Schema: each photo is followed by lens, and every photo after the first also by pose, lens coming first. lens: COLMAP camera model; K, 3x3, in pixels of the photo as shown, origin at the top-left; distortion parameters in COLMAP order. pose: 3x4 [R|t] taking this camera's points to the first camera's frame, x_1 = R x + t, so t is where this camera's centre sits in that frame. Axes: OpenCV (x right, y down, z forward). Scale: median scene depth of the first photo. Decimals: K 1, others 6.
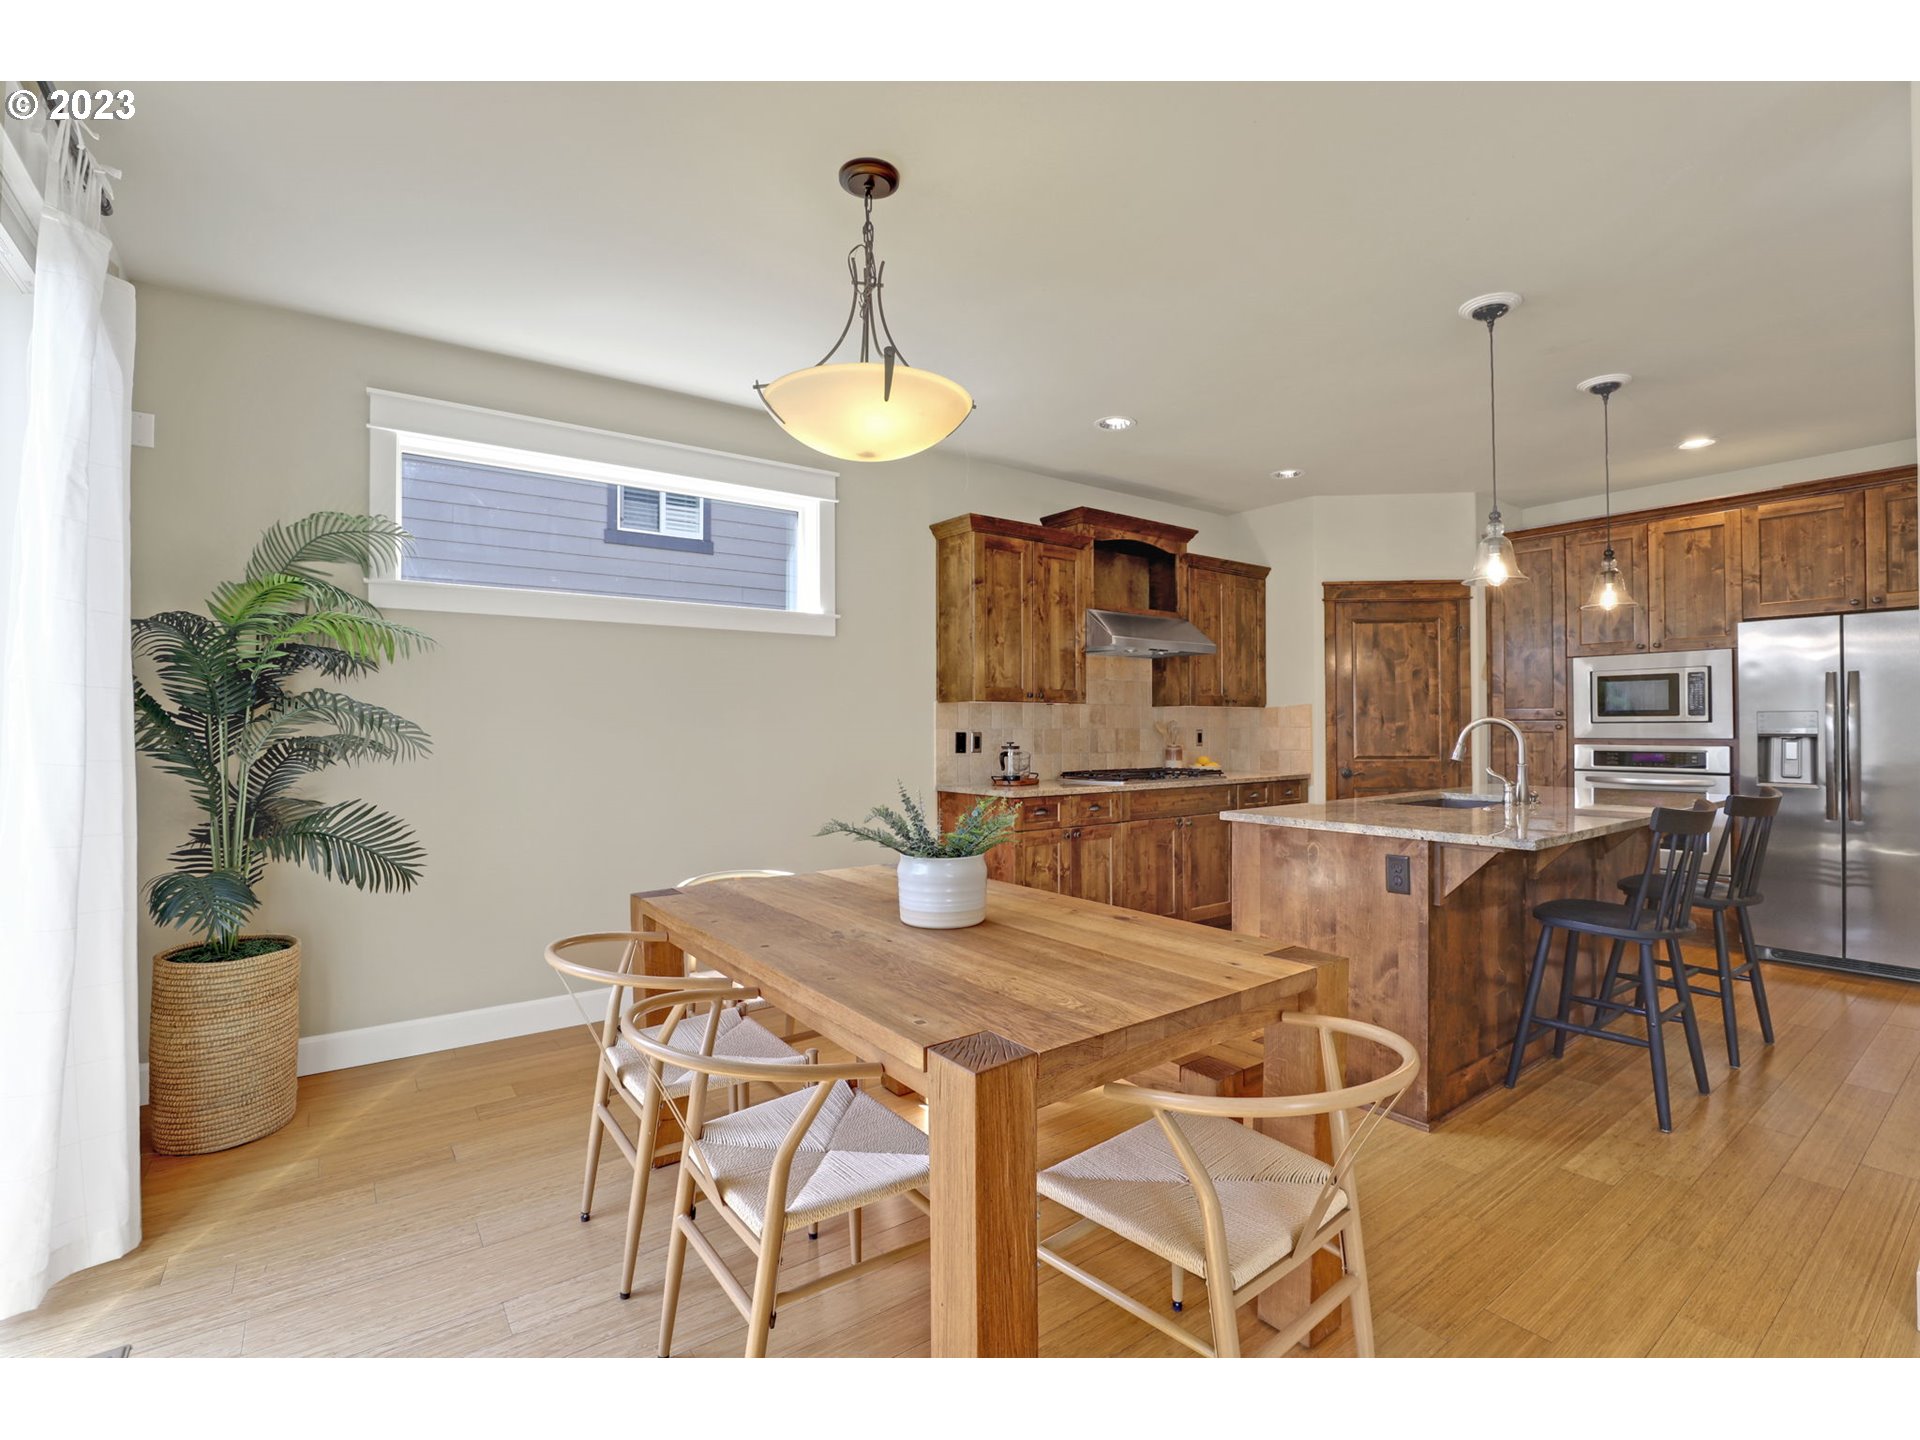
lens RADIAL K [[877.8, 0, 957.1], [0, 877.8, 711.7], [0, 0, 1]] dist [-0.026328, 0.007137]
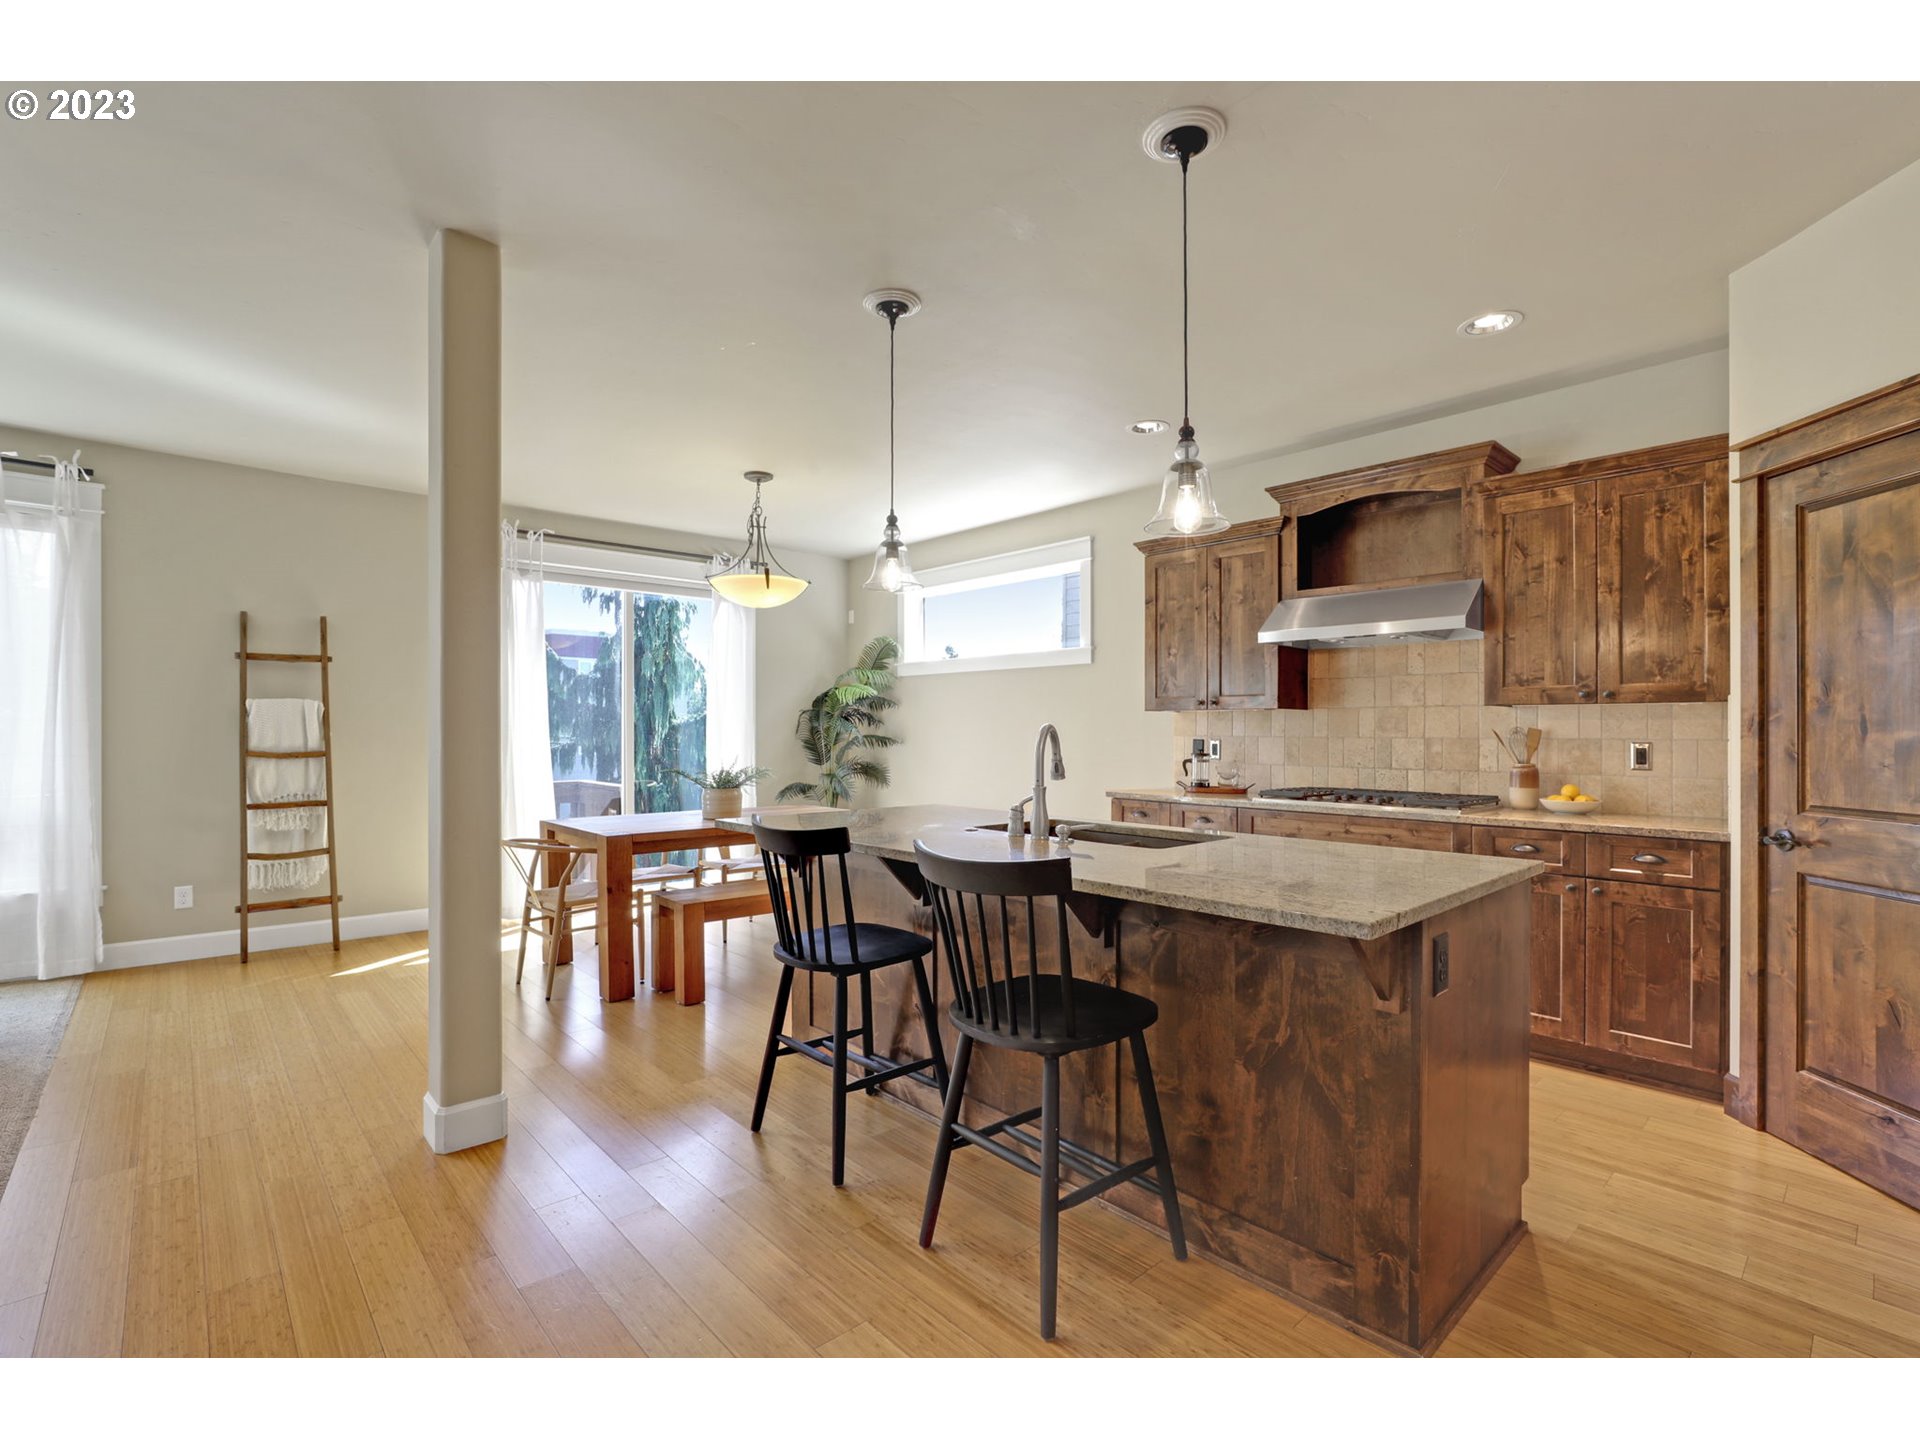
lens RADIAL K [[877.8, 0, 974.7], [0, 877.8, 735.5], [0, 0, 1]] dist [-0.026328, 0.007137]
pose [[0.113135, 0.007013, -0.993555, 0.998445], [0.011175, 0.999903, 0.008330, 0.006960], [0.993517, -0.012045, 0.113046, 0.606165]]
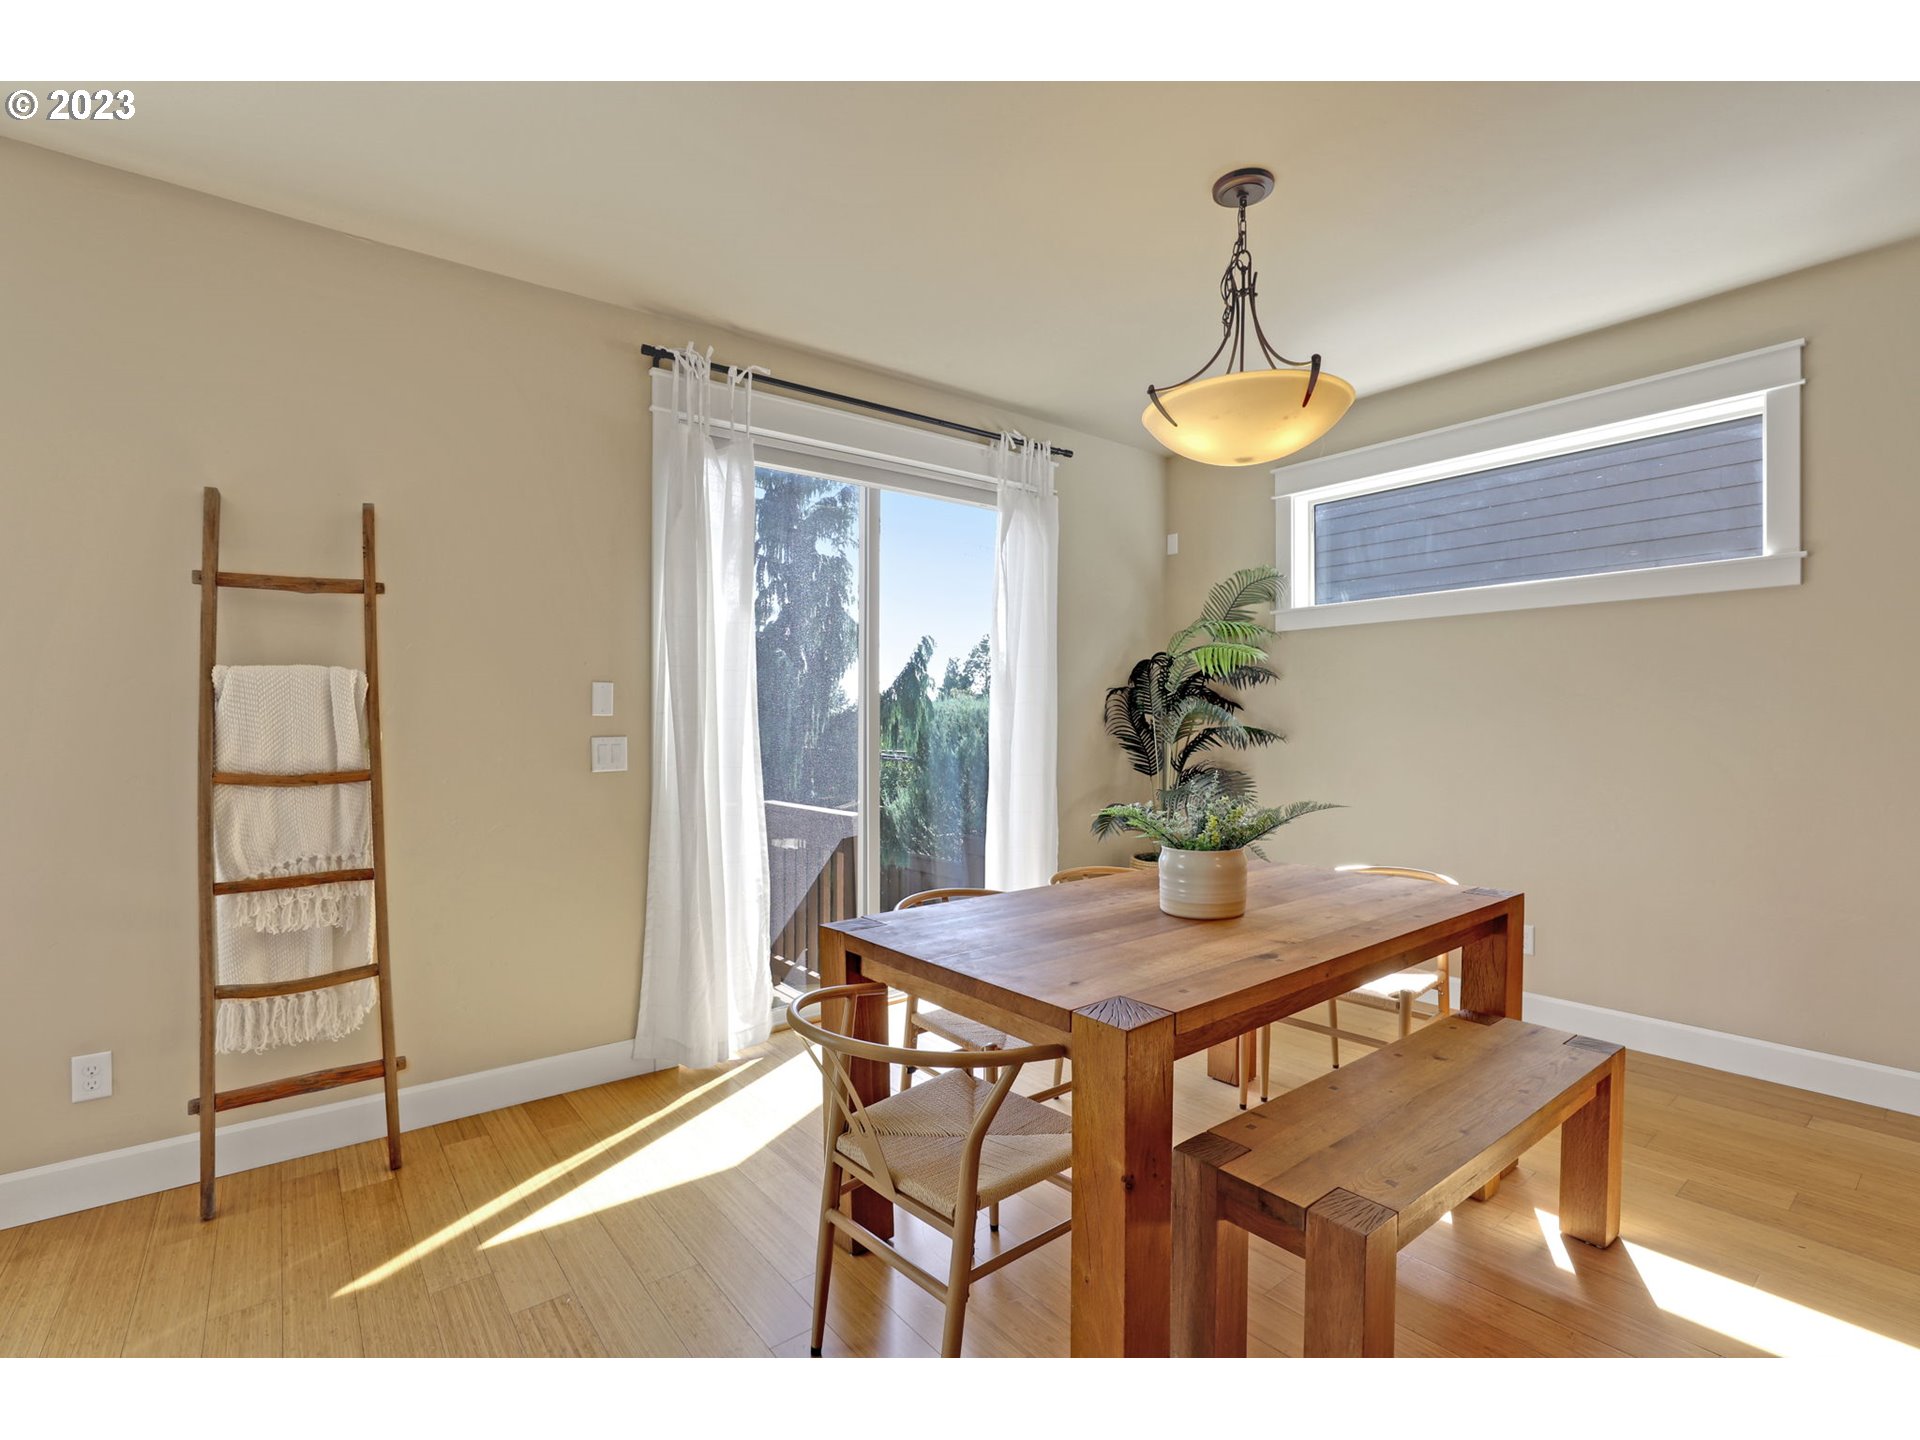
lens RADIAL K [[877.8, 0, 969.4], [0, 877.8, 711.4], [0, 0, 1]] dist [-0.026328, 0.007137]
pose [[0.039947, -0.009255, -0.999159, 0.430844], [0.021580, 0.999732, -0.008398, 0.002508], [0.998969, -0.021227, 0.040136, 0.297915]]
